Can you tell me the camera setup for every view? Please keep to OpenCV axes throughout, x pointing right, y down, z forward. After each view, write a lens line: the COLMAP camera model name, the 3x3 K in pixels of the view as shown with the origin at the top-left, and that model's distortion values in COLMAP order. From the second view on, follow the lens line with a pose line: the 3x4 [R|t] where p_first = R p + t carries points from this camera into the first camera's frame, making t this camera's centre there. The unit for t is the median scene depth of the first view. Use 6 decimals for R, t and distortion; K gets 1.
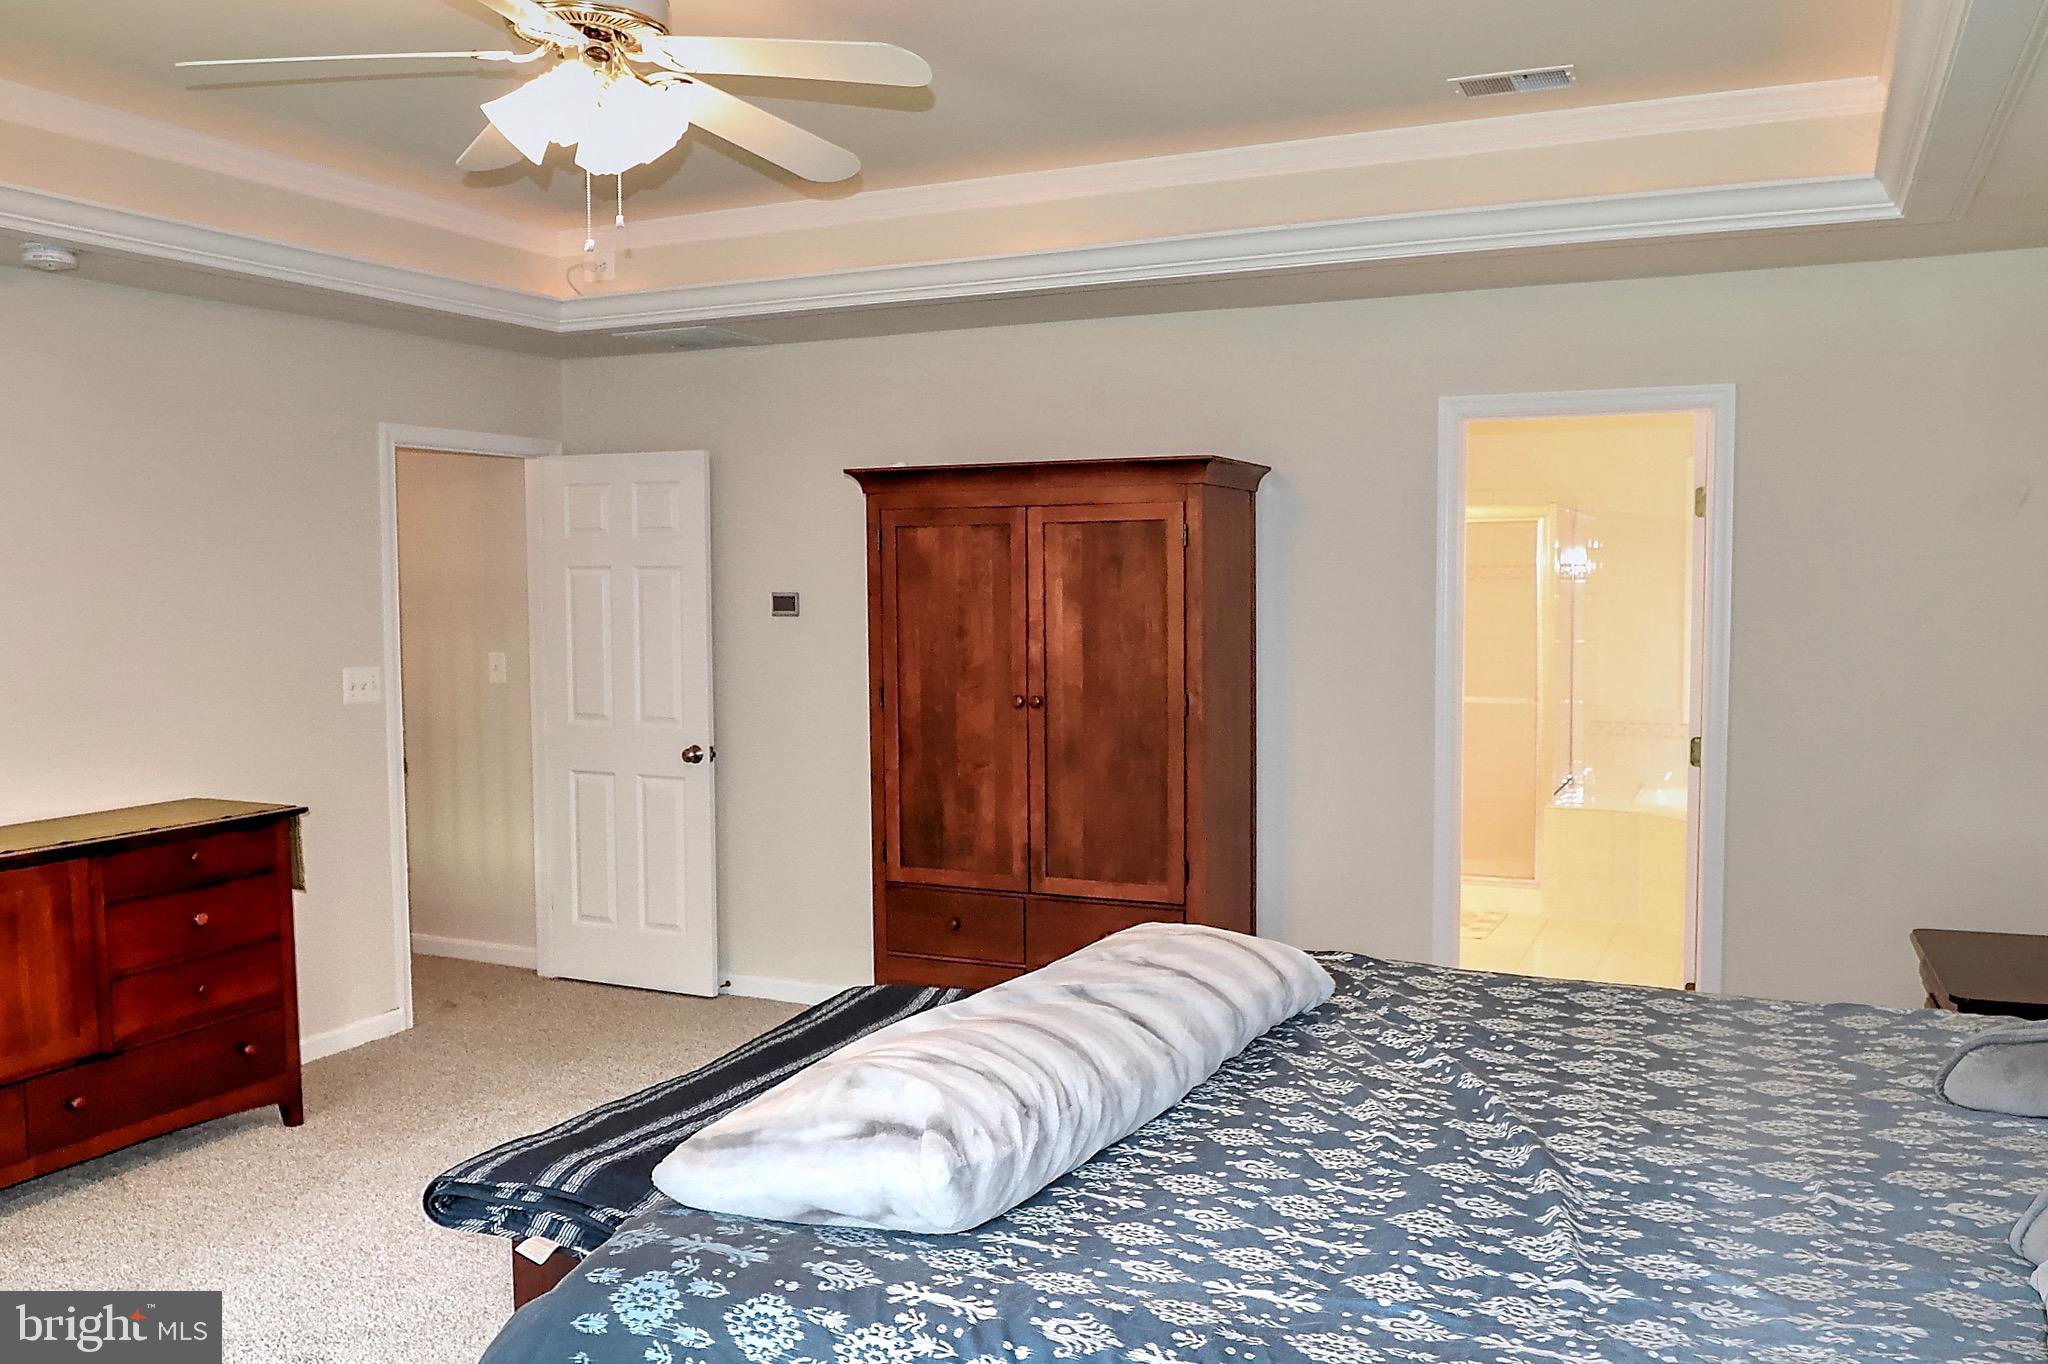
lens RADIAL K [[1545.7, 0, 1057.9], [0, 1545.7, 684.9], [0, 0, 1]] dist [-0.027071, -0.002018]
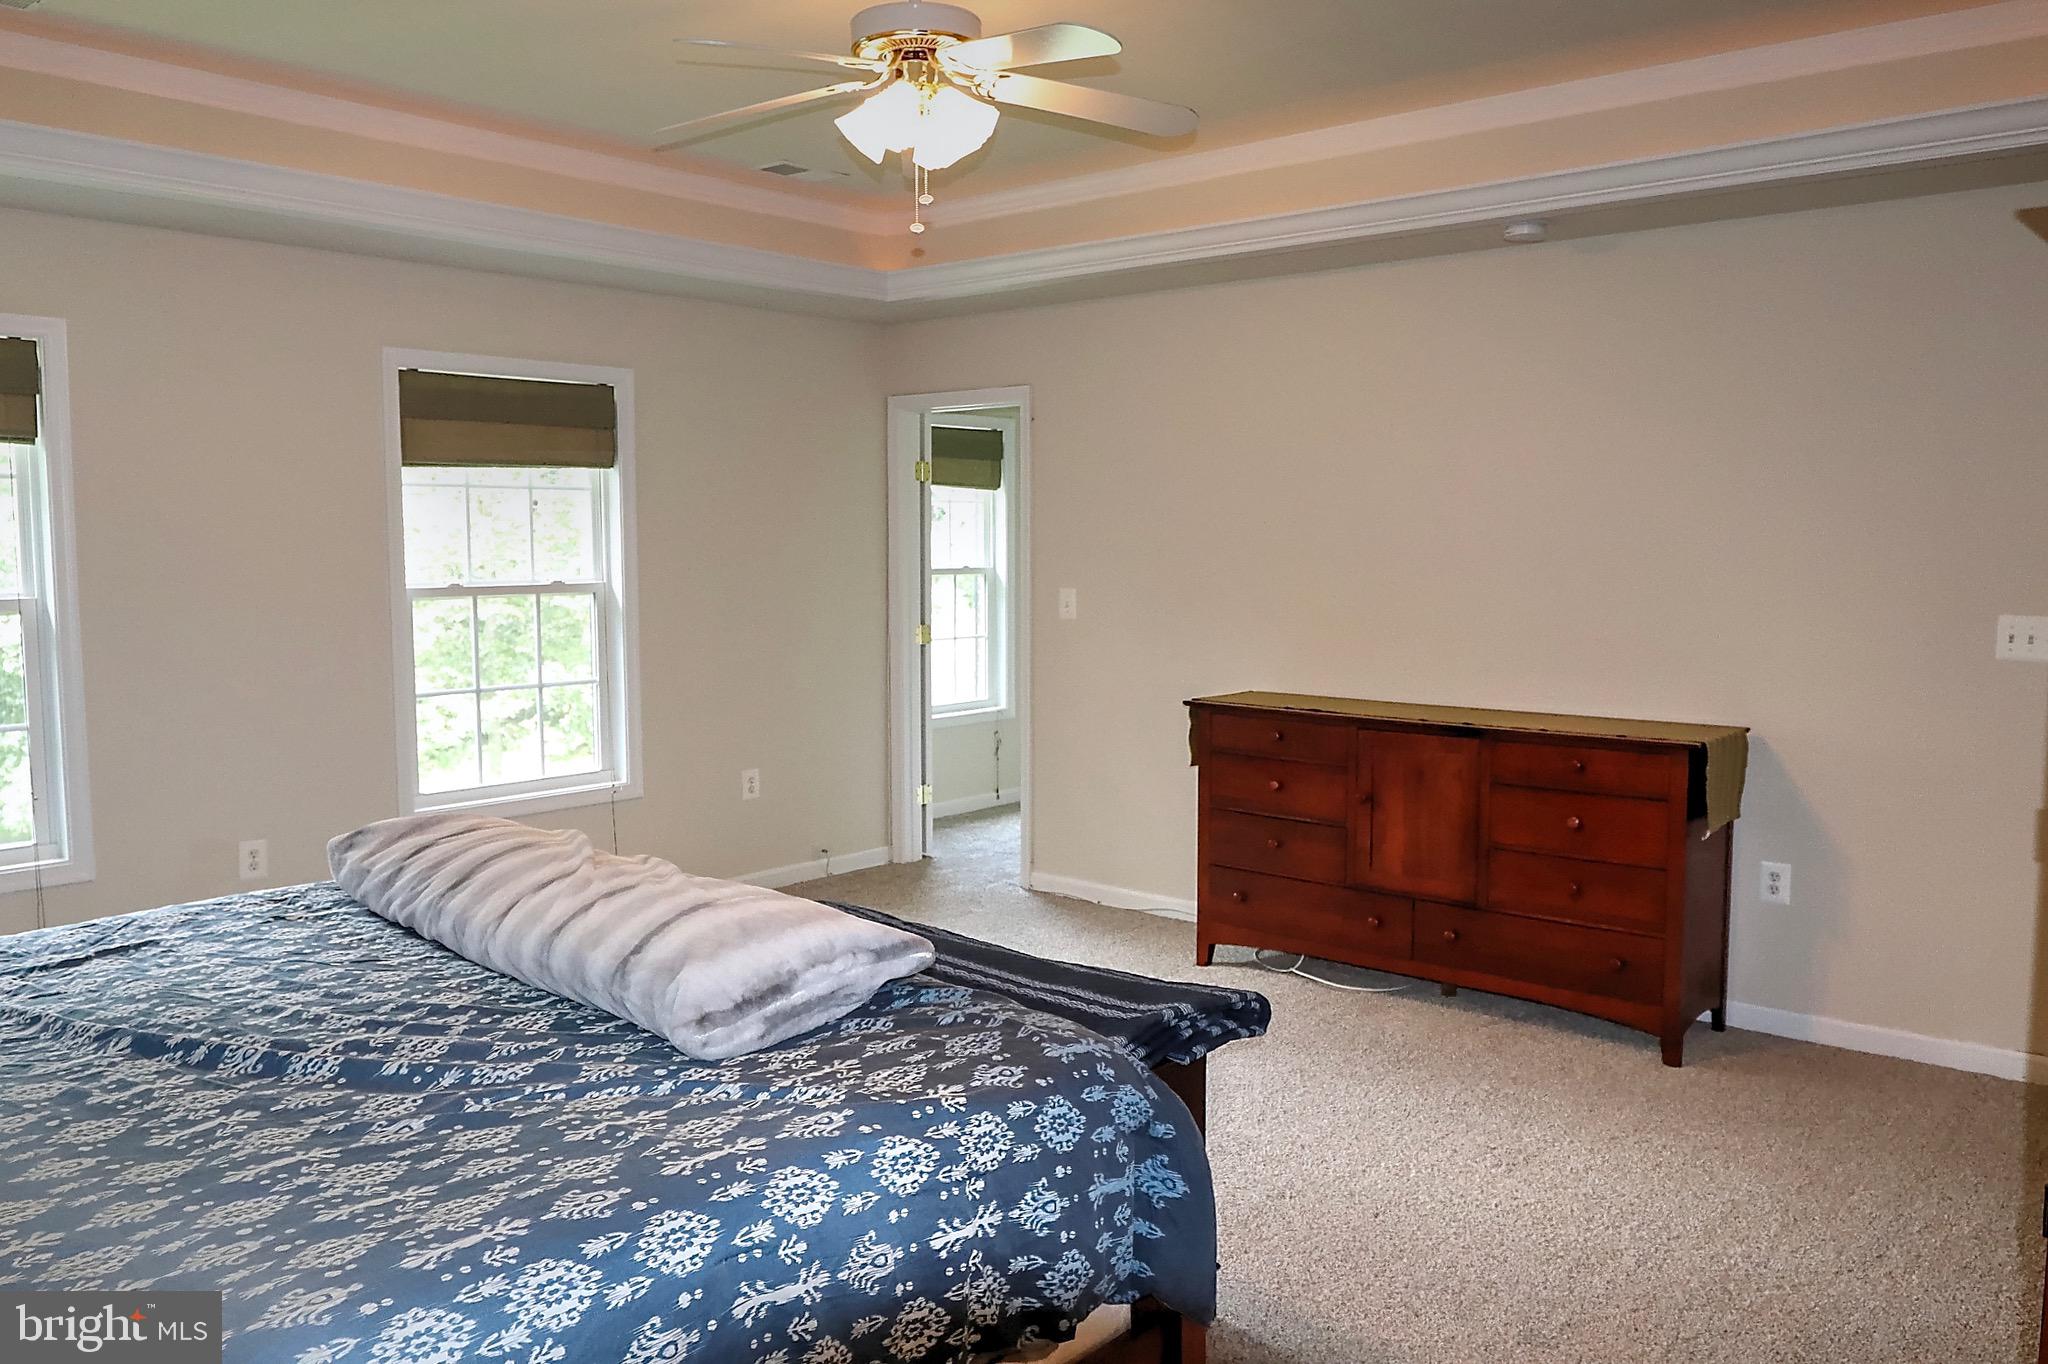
lens RADIAL K [[1545.7, 0, 1057.9], [0, 1545.7, 684.9], [0, 0, 1]] dist [-0.027071, -0.002018]
pose [[-0.227467, 0.091265, -0.969500, 0.514468], [-0.065370, 0.991922, 0.108713, -0.033601], [0.971589, 0.088105, -0.219664, 0.804606]]
